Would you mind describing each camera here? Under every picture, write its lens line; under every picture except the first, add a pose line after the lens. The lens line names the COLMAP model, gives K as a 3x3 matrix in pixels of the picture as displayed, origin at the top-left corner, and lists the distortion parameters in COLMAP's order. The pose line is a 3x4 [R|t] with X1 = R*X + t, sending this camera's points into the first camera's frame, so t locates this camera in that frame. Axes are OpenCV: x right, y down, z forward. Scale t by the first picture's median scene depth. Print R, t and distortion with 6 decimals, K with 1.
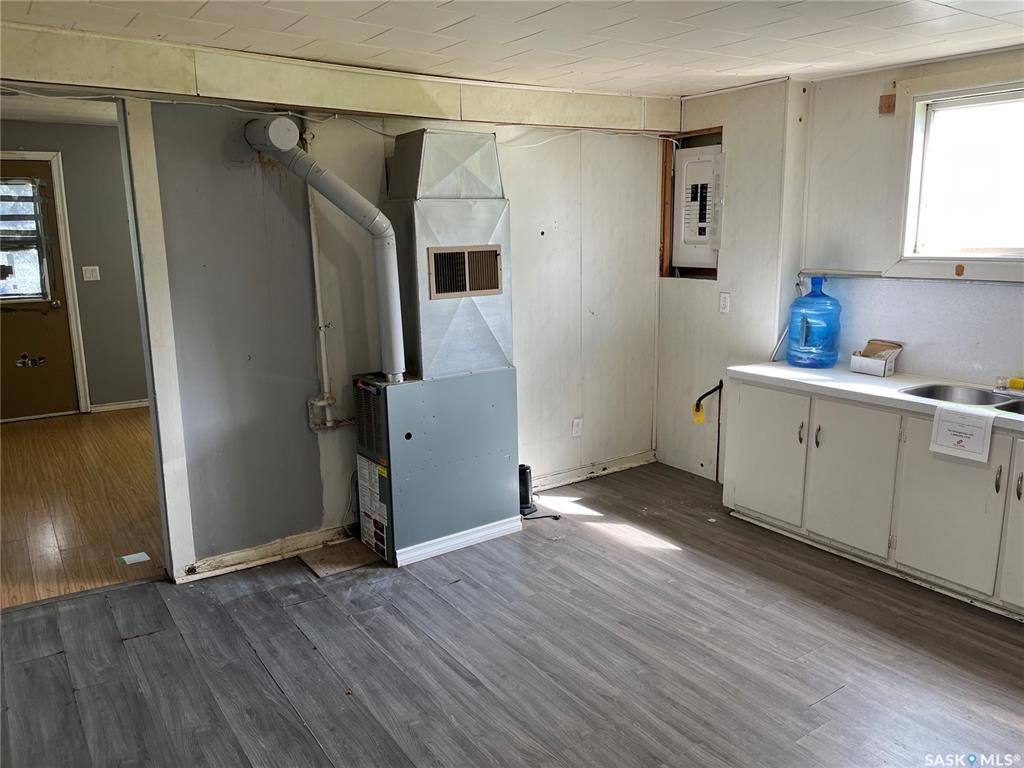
lens RADIAL K [[795.9, 0, 513.1], [0, 795.9, 364.5], [0, 0, 1]] dist [0.085197, -0.110004]
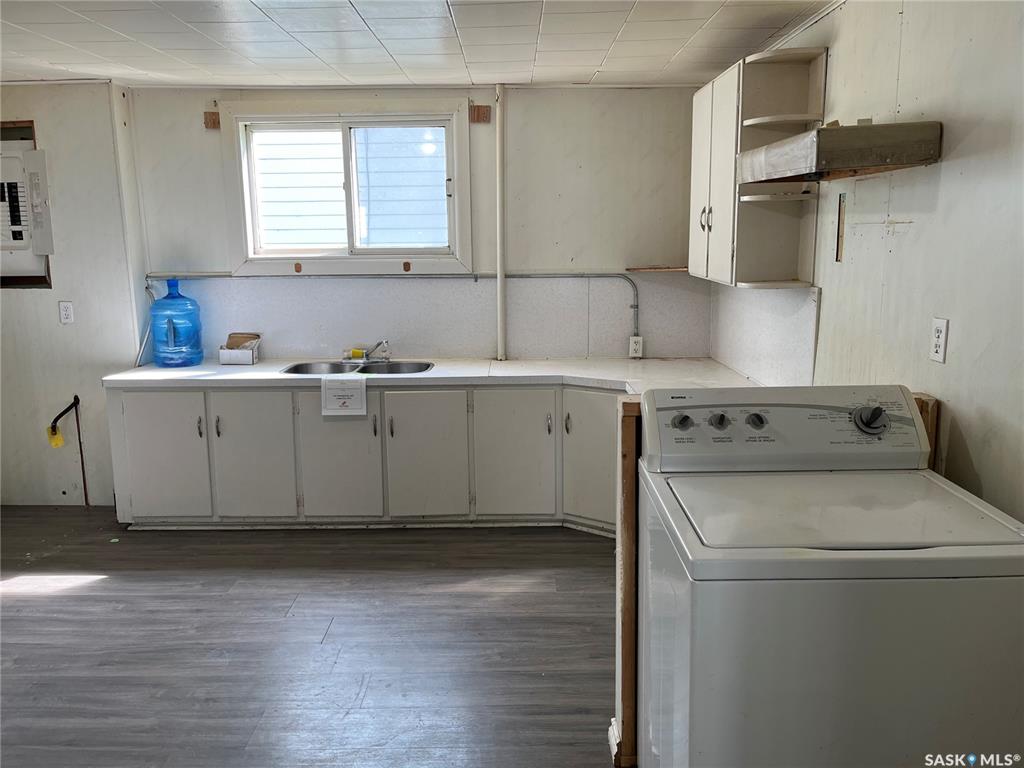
lens RADIAL K [[795.9, 0, 513.1], [0, 795.9, 364.5], [0, 0, 1]] dist [0.085197, -0.110004]
pose [[0.569845, -0.132118, 0.811062, -0.242999], [0.143314, 0.987843, 0.060224, -0.000118], [-0.809158, 0.081918, 0.581852, 0.054829]]
